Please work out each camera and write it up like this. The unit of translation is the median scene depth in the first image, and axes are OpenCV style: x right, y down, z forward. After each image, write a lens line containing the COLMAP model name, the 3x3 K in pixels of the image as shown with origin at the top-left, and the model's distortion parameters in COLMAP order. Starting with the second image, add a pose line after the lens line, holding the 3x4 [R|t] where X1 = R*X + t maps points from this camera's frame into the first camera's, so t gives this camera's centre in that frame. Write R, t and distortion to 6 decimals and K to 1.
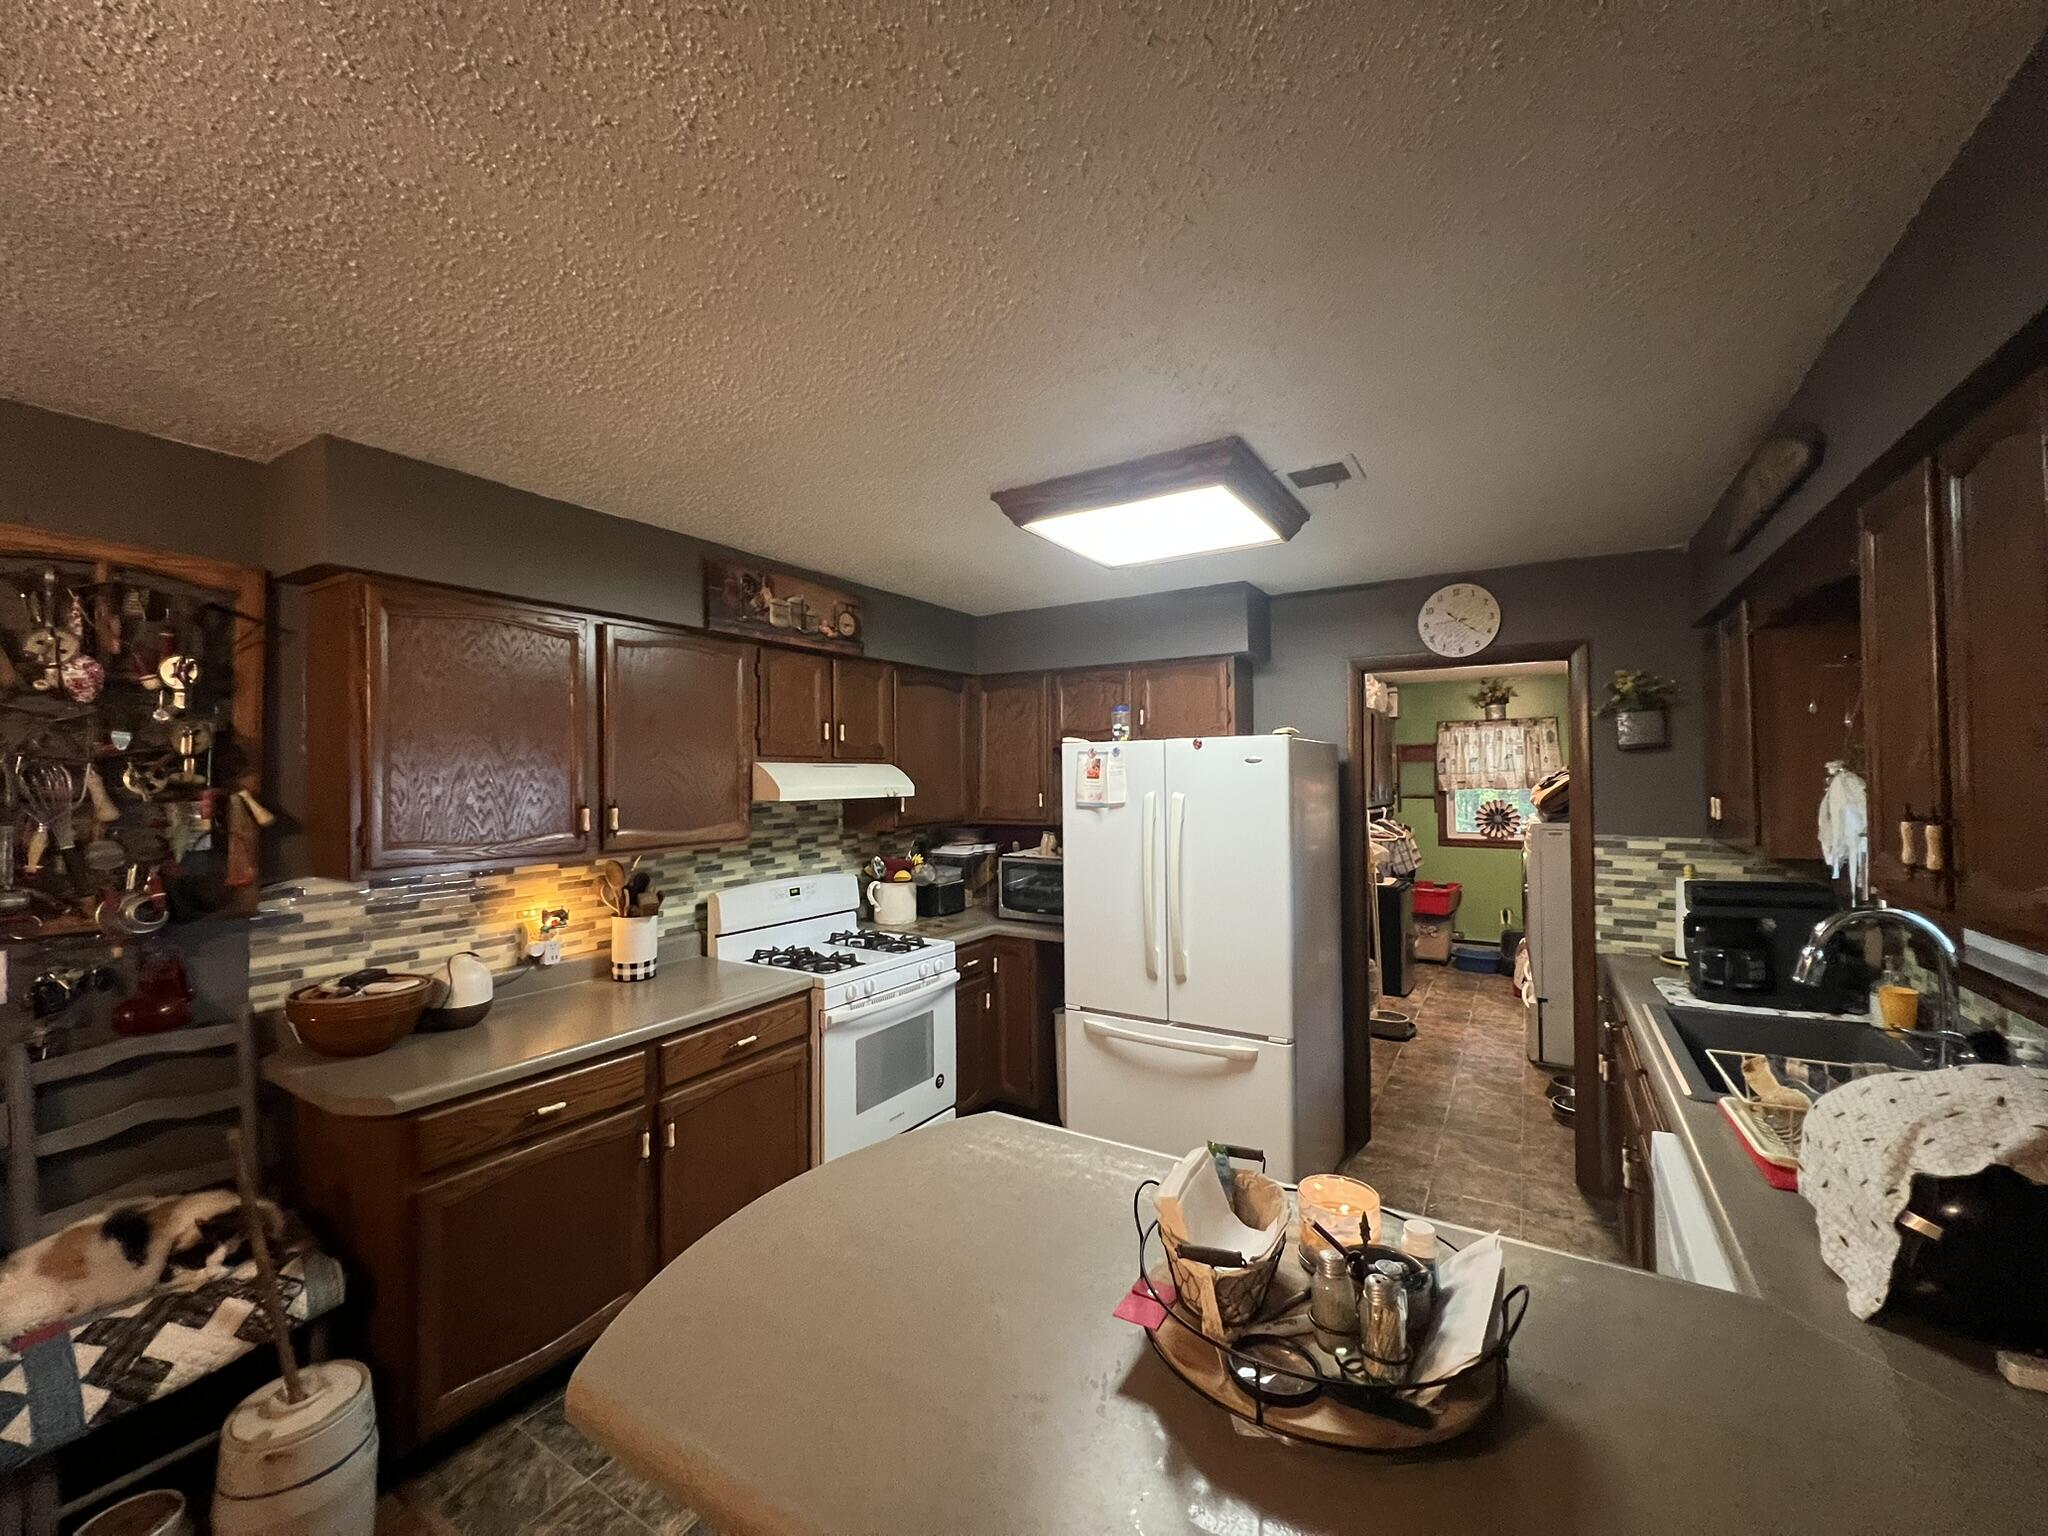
lens RADIAL K [[819.6, 0, 1025.4], [0, 819.6, 767.7], [0, 0, 1]] dist [-0.000426, -0.000009]
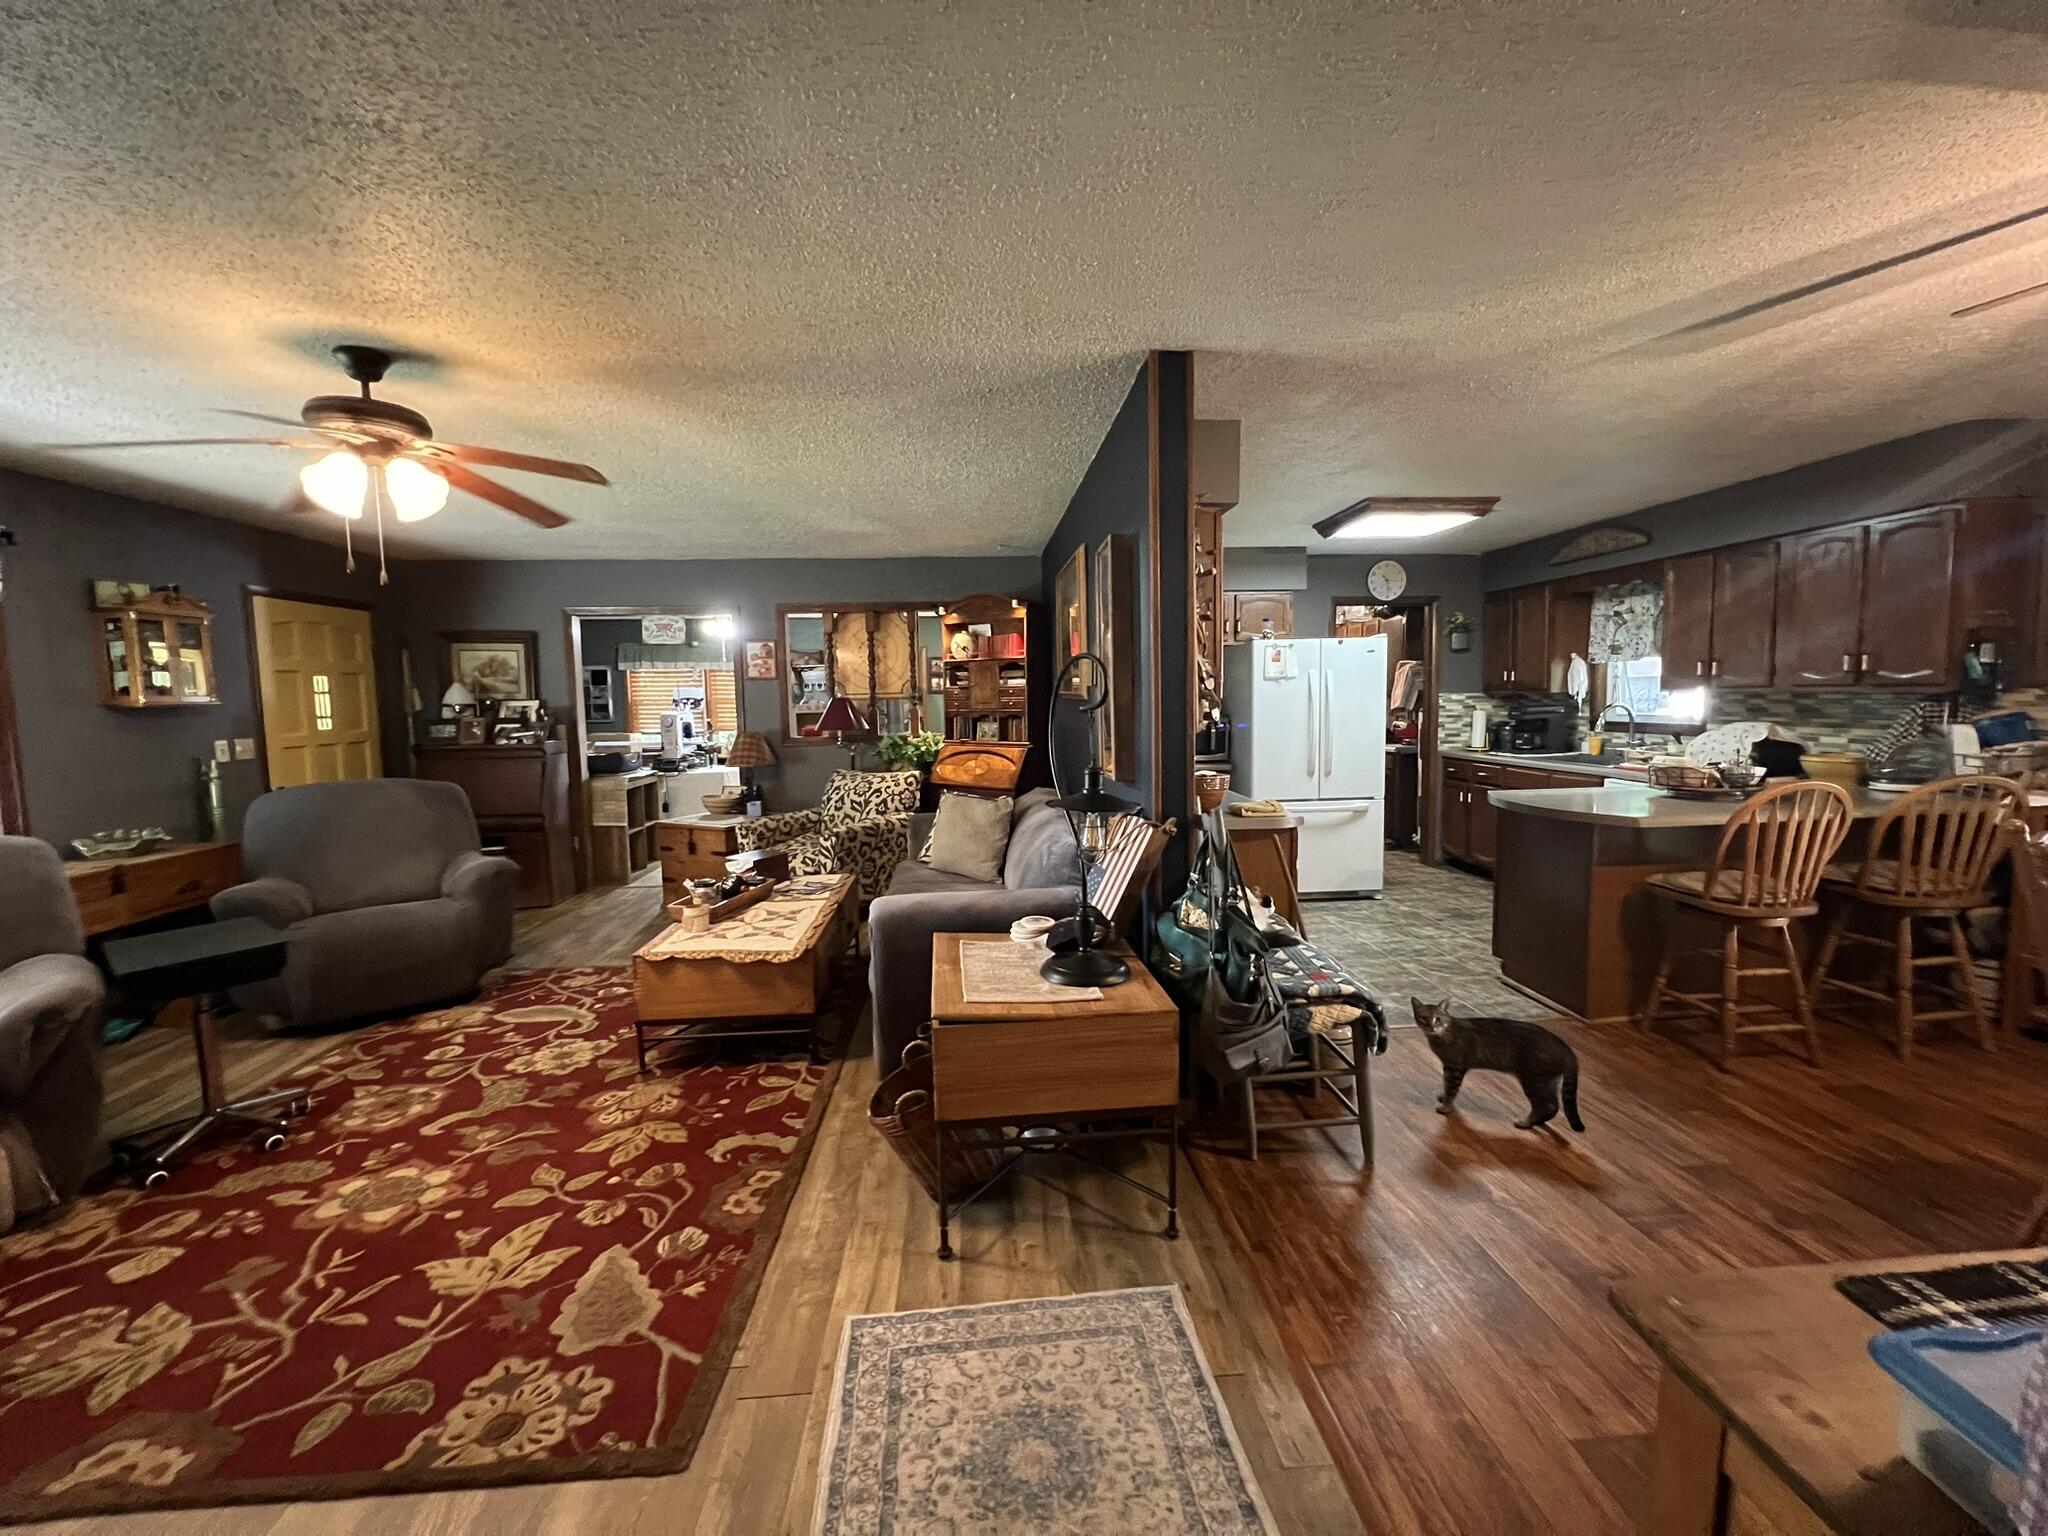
lens RADIAL K [[819.6, 0, 1025.4], [0, 819.6, 767.7], [0, 0, 1]] dist [-0.000426, -0.000009]
pose [[0.810603, -0.058800, 0.582637, -1.323265], [0.004812, 0.995581, 0.093780, 0.069427], [-0.585577, -0.073214, 0.807304, -0.055873]]
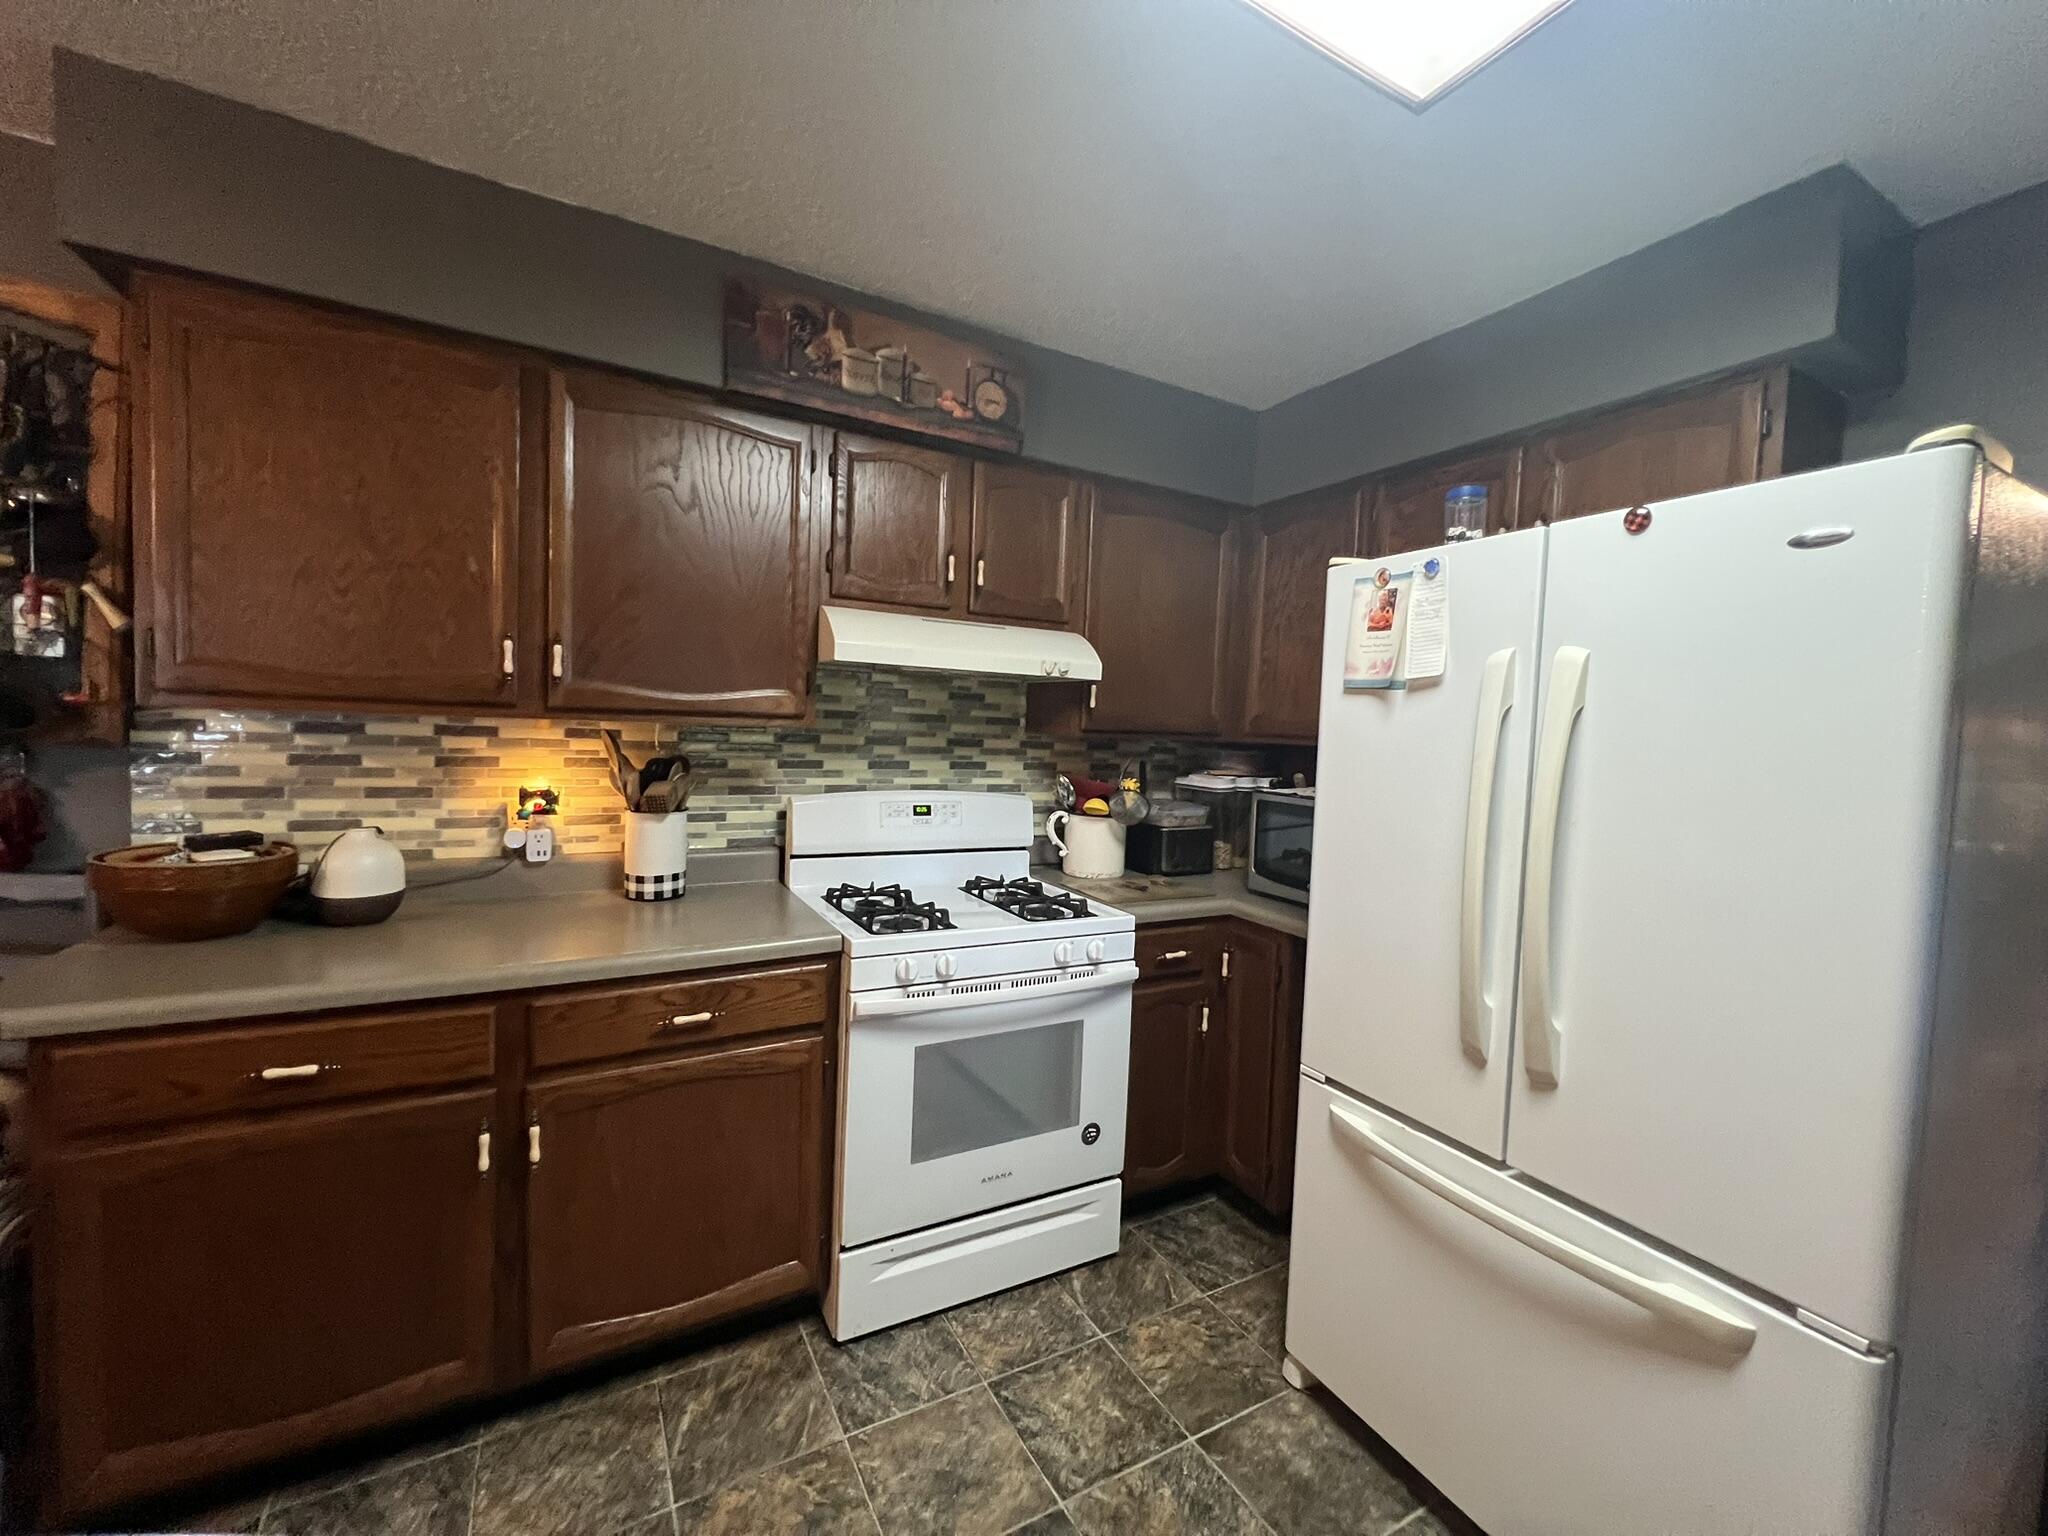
lens RADIAL K [[819.6, 0, 1025.4], [0, 819.6, 767.7], [0, 0, 1]] dist [-0.000426, -0.000009]
pose [[0.872994, 0.067097, -0.483094, 0.142021], [-0.042126, 0.997164, 0.062372, 0.074305], [0.485909, -0.034099, 0.873344, 0.473437]]
